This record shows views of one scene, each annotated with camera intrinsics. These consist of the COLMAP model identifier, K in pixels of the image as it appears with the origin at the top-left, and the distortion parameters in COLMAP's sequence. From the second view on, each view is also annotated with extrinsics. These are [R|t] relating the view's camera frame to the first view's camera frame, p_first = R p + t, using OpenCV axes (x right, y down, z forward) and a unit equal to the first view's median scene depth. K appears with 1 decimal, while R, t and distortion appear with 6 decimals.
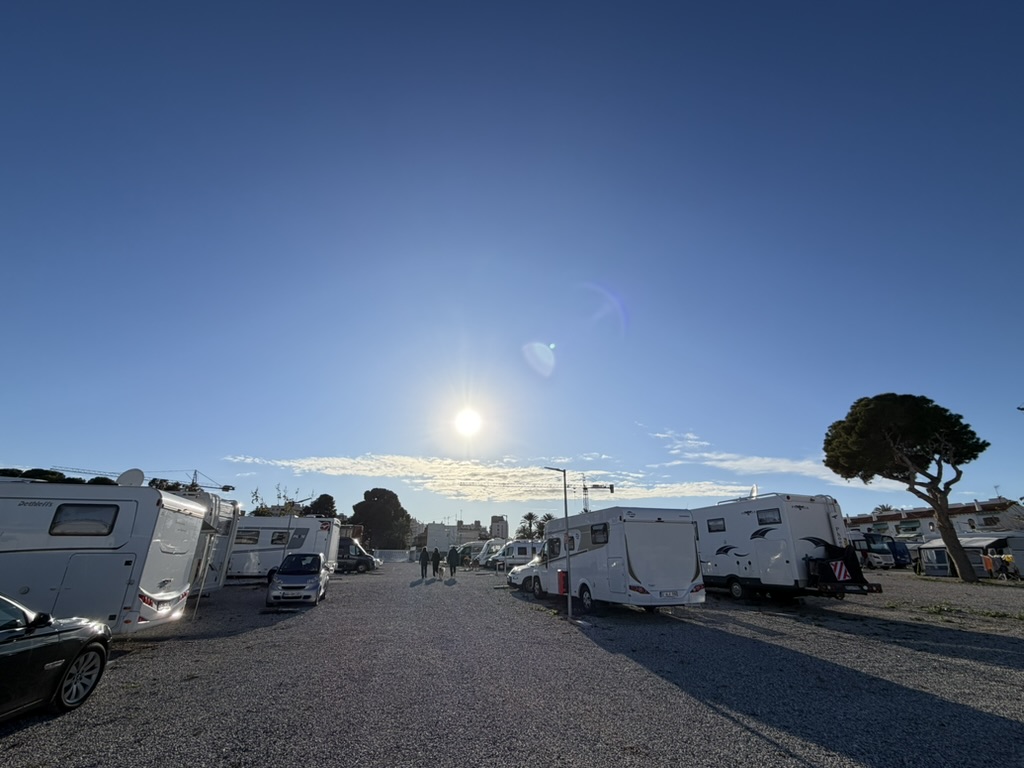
lens RADIAL K [[441.1, 0, 512.0], [0, 441.1, 384.0], [0, 0, 1]] dist [-0.001024, -0.000387]
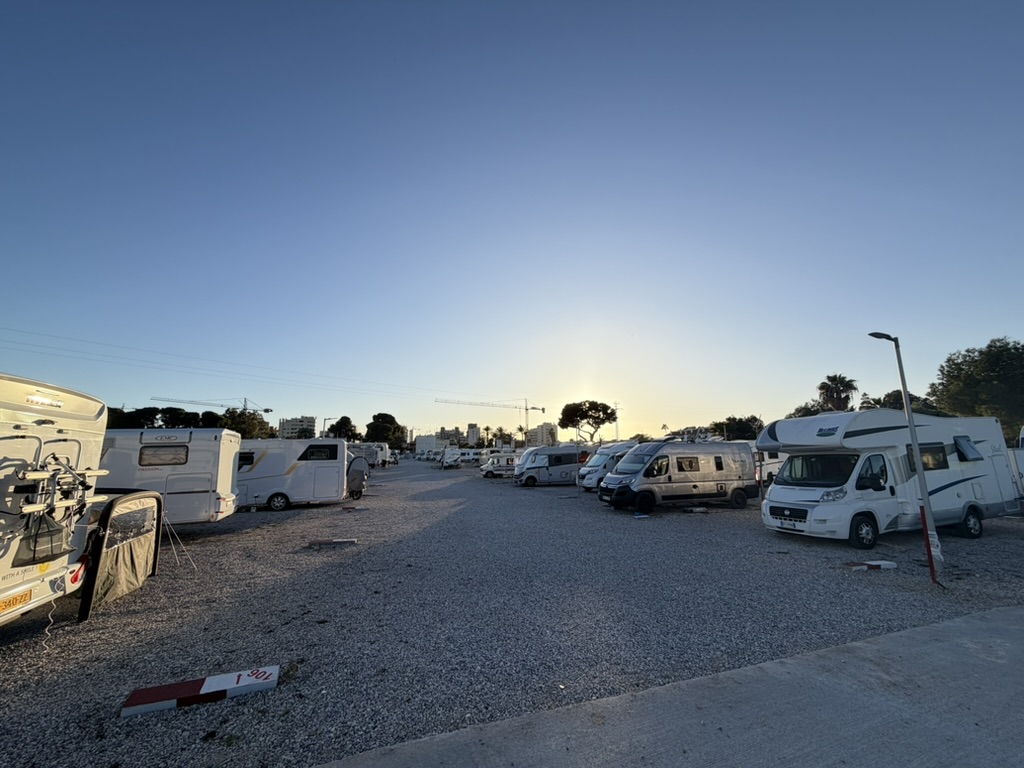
lens RADIAL K [[413.9, 0, 512.0], [0, 413.9, 384.0], [0, 0, 1]] dist [0.000067, 0.000009]
pose [[0.998951, 0.000095, 0.045797, 0.245377], [-0.009482, 0.978758, 0.204802, -0.503607], [-0.044805, -0.205021, 0.977731, -1.236190]]
